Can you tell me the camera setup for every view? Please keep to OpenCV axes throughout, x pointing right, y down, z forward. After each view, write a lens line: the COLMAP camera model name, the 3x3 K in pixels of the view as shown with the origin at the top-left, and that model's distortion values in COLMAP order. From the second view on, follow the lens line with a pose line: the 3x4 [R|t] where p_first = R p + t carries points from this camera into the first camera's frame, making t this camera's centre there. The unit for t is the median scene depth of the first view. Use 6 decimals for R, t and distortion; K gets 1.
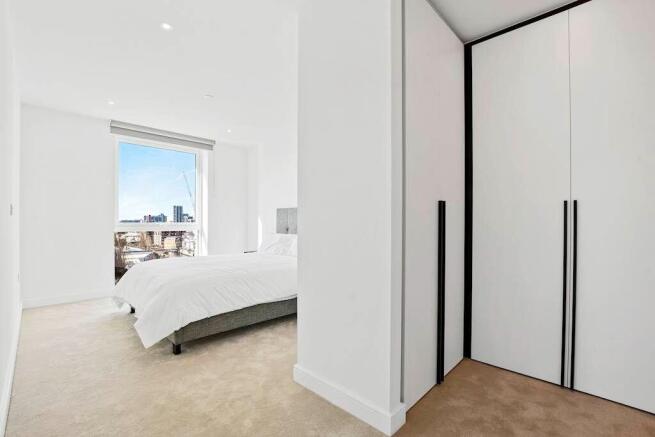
lens RADIAL K [[295.0, 0, 324.7], [0, 295.0, 221.6], [0, 0, 1]] dist [-0.000243, 0.000080]
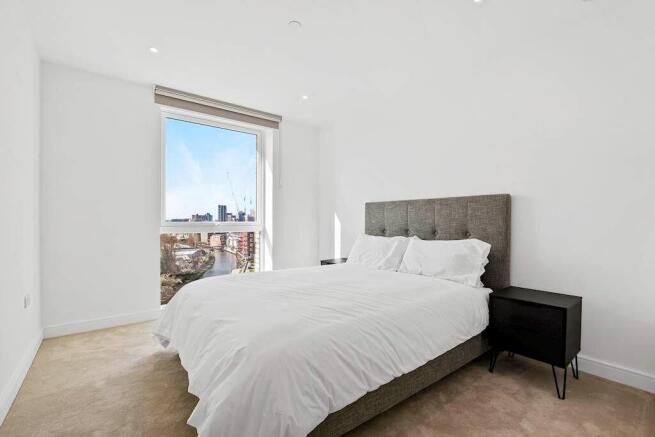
lens RADIAL K [[293.3, 0, 327.5], [0, 293.3, 218.5], [0, 0, 1]] dist [-0.001272, -0.000252]
pose [[0.993160, -0.002395, -0.116738, -0.172538], [0.001720, 0.999981, -0.005883, 0.000275], [0.116750, 0.005642, 0.993145, 0.263725]]
